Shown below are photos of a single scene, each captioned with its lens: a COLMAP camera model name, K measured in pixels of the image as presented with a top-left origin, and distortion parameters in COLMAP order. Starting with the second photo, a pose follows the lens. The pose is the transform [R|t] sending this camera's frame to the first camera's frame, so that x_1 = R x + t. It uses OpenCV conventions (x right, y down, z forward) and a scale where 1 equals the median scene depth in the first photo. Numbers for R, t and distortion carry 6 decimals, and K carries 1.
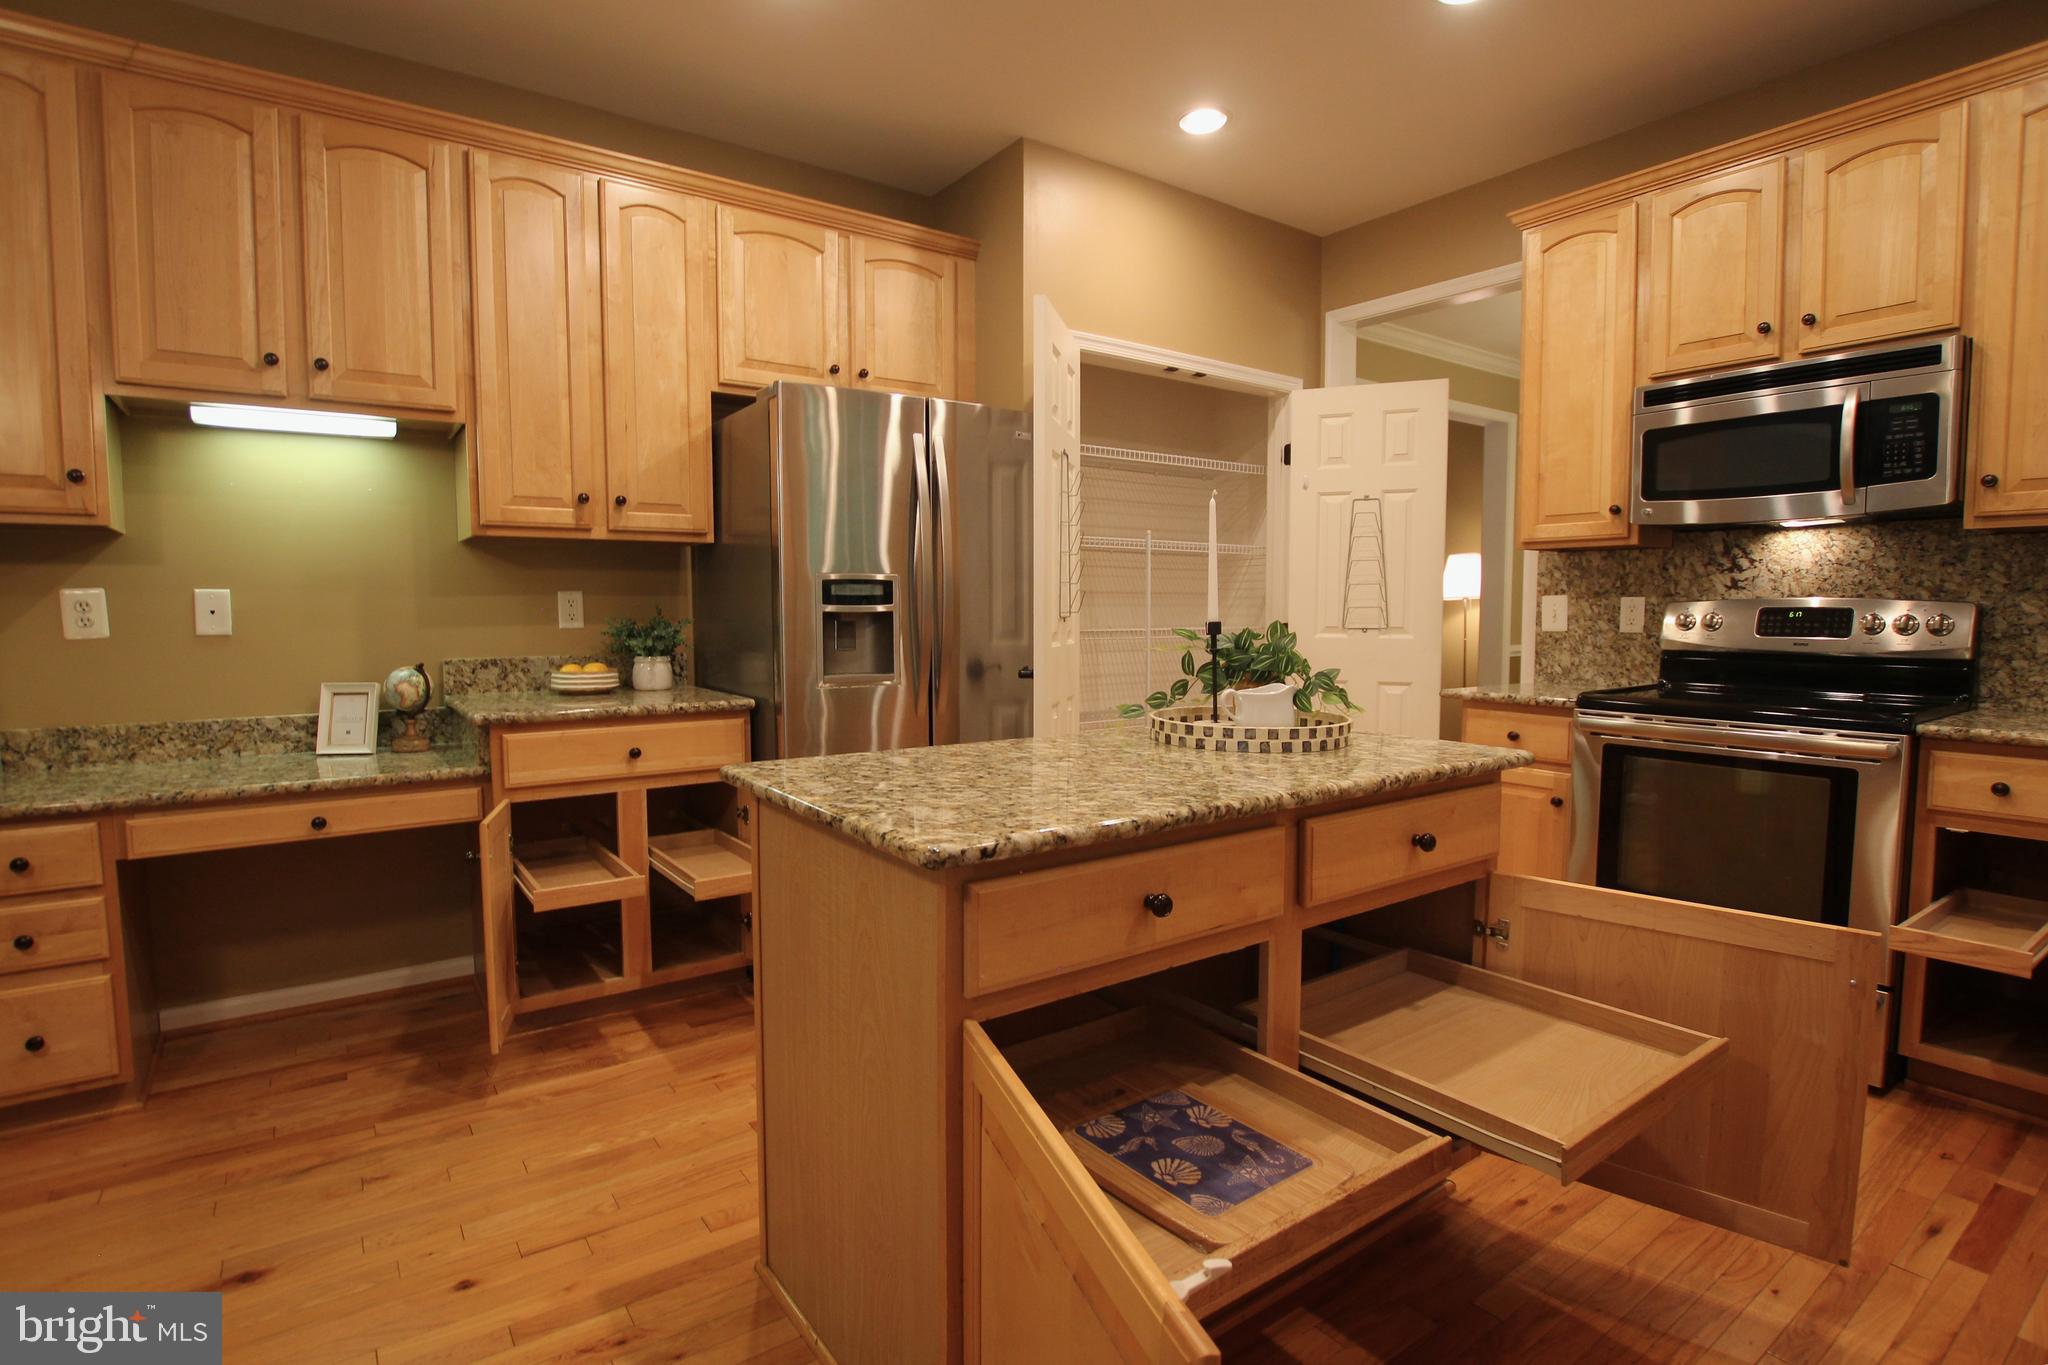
lens RADIAL K [[994.6, 0, 1007.9], [0, 994.6, 678.3], [0, 0, 1]] dist [-0.028861, 0.000838]
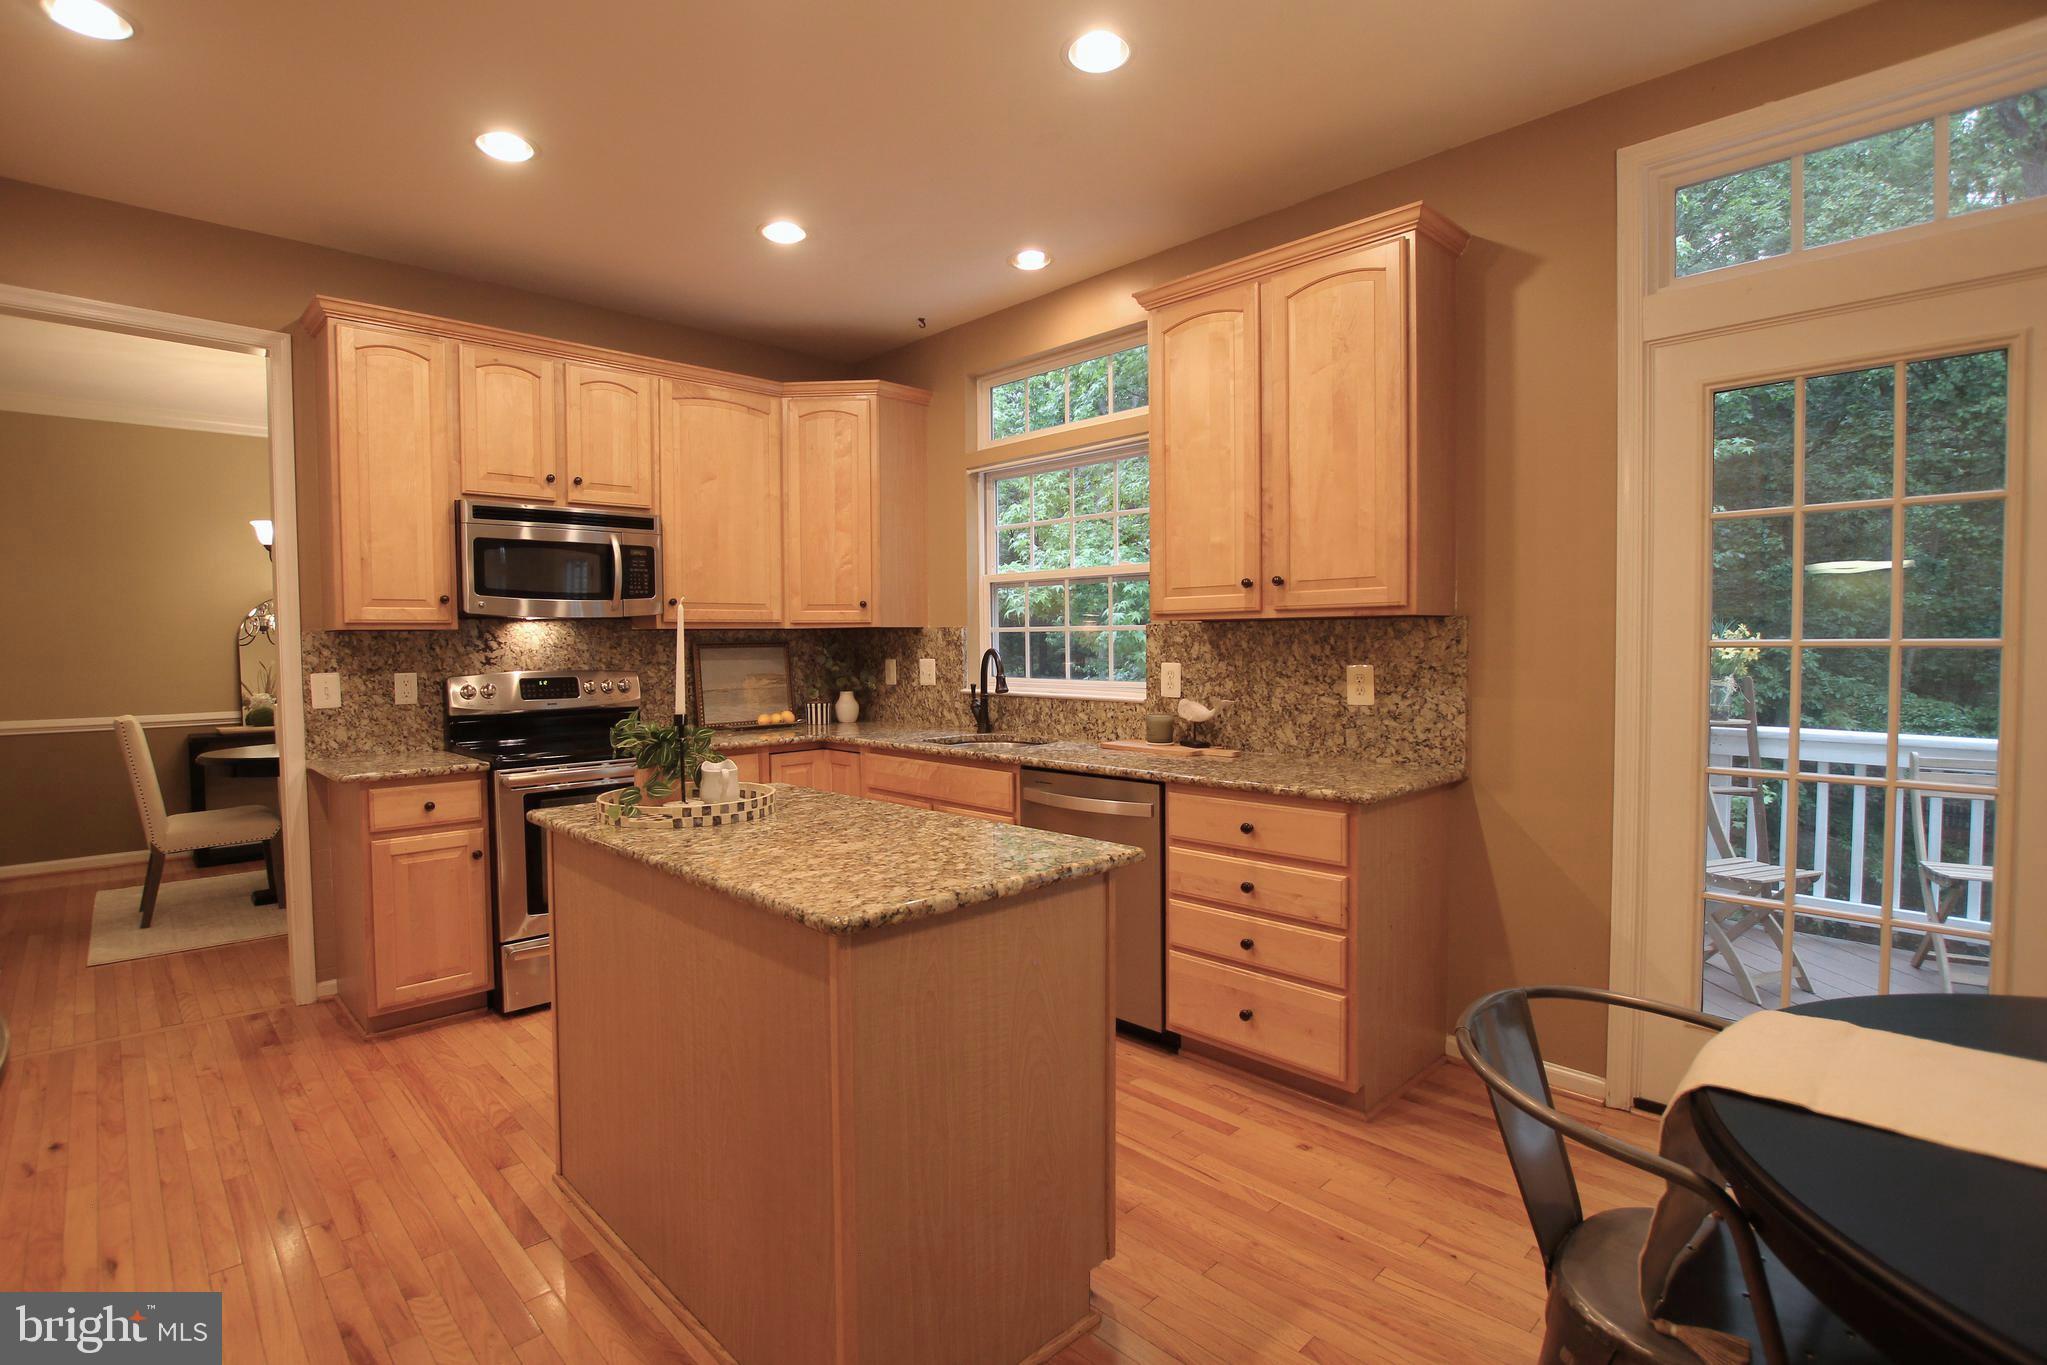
lens RADIAL K [[973.3, 0, 1003.7], [0, 973.3, 677.5], [0, 0, 1]] dist [-0.027490, 0.001017]
pose [[-0.143924, -0.033973, 0.989005, -0.633963], [0.081845, 0.995578, 0.046109, -0.081468], [-0.986198, 0.087582, -0.140507, 0.537813]]
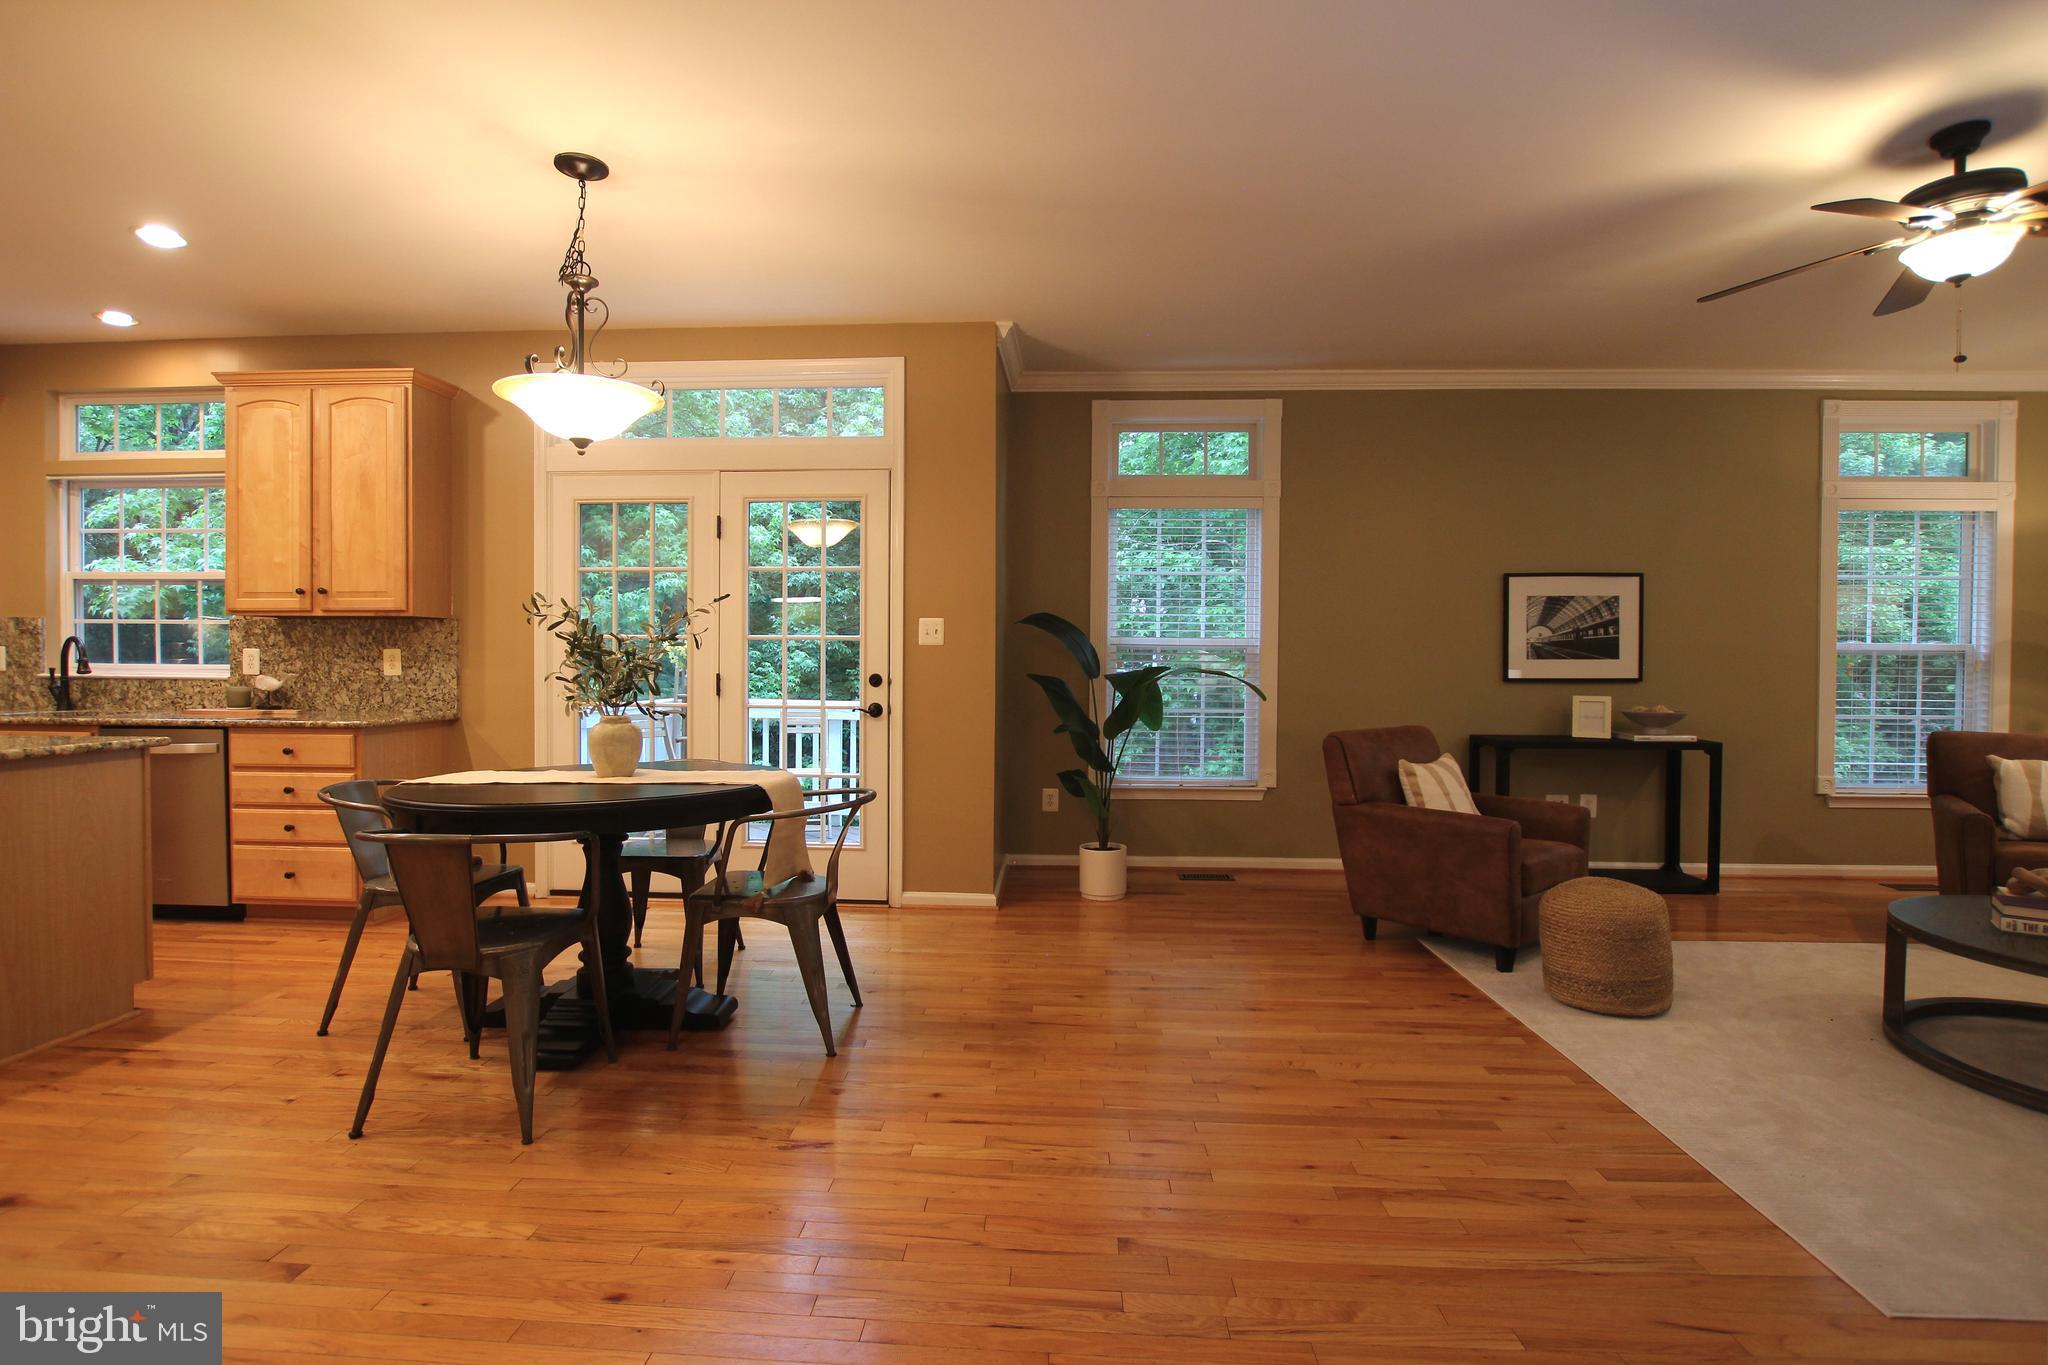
lens RADIAL K [[973.8, 0, 1004.2], [0, 973.8, 677.5], [0, 0, 1]] dist [-0.027490, 0.001017]
pose [[-0.776962, -0.015460, 0.629358, -1.443537], [0.040918, 0.996345, 0.074988, -0.045994], [-0.628216, 0.084015, -0.773489, 0.607832]]
